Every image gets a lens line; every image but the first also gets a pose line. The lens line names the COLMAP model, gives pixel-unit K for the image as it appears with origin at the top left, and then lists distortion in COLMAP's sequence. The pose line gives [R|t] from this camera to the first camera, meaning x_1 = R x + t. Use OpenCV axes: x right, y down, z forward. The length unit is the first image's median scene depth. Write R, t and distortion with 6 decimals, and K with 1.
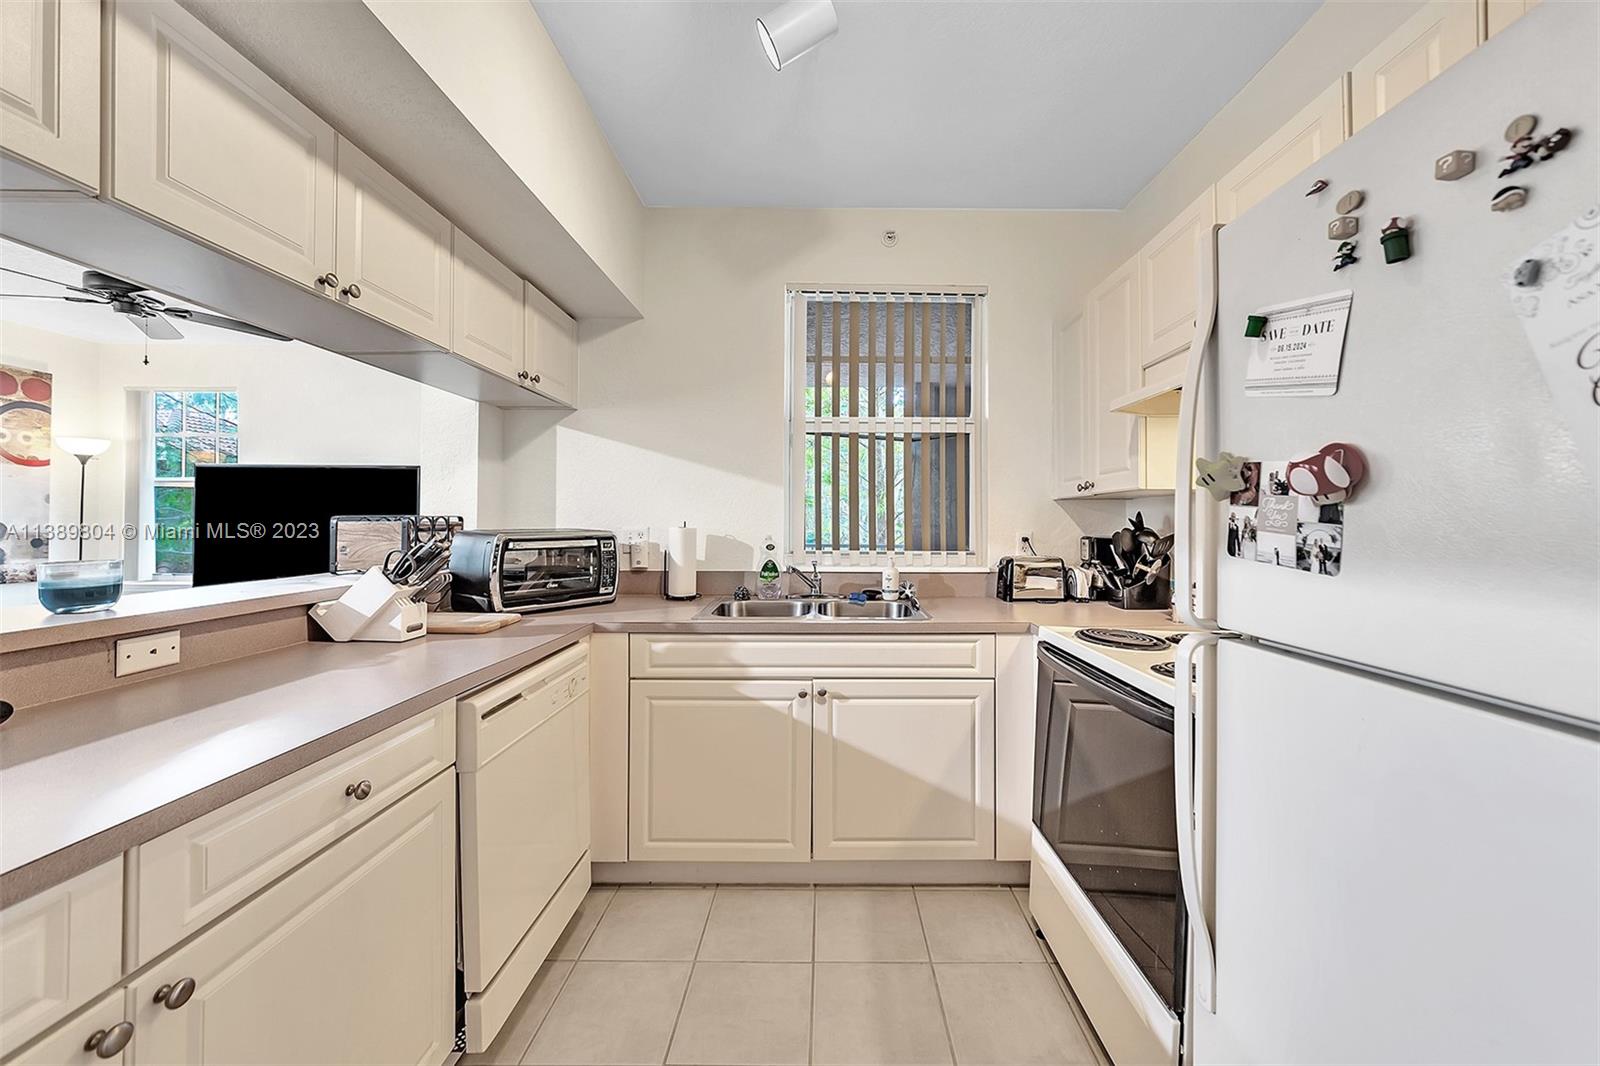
lens RADIAL K [[601.4, 0, 832.0], [0, 601.4, 518.3], [0, 0, 1]] dist [-0.000488, 0.000414]
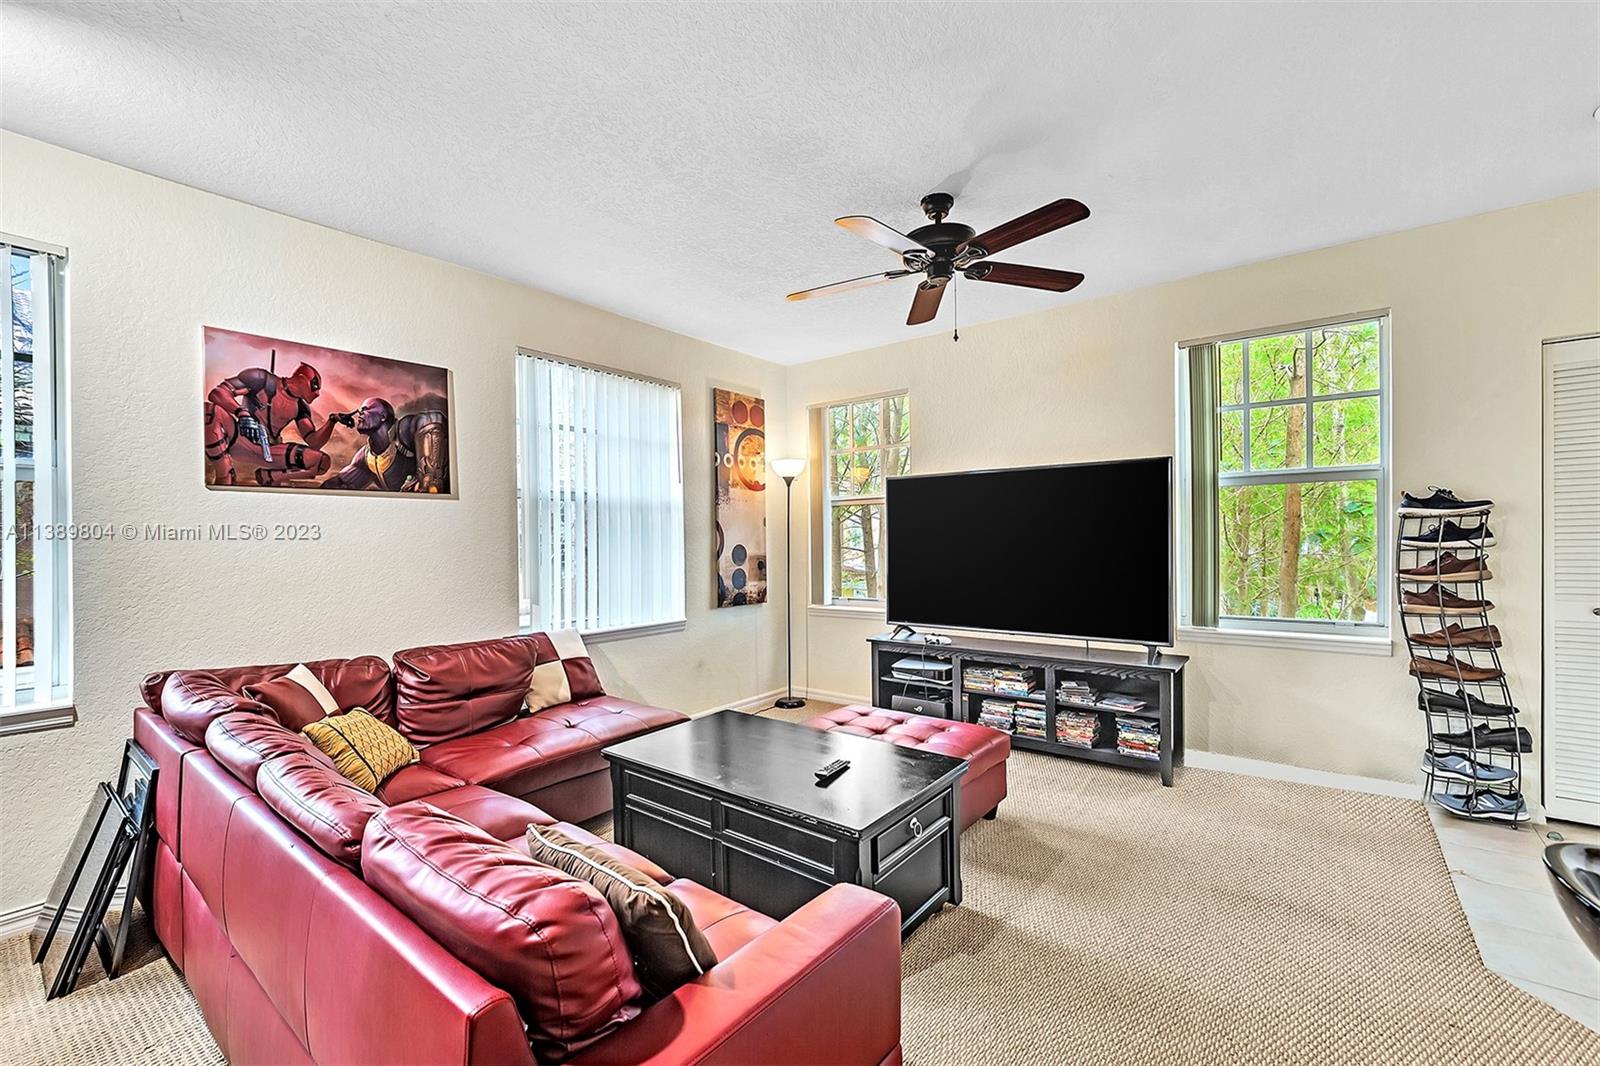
lens RADIAL K [[687.1, 0, 803.1], [0, 687.1, 535.5], [0, 0, 1]] dist [0.000498, 0.000099]
pose [[0.787687, -0.021285, -0.615708, -3.064649], [0.023557, 0.999713, -0.004422, -0.016446], [0.615625, -0.011021, 0.787962, 0.688139]]
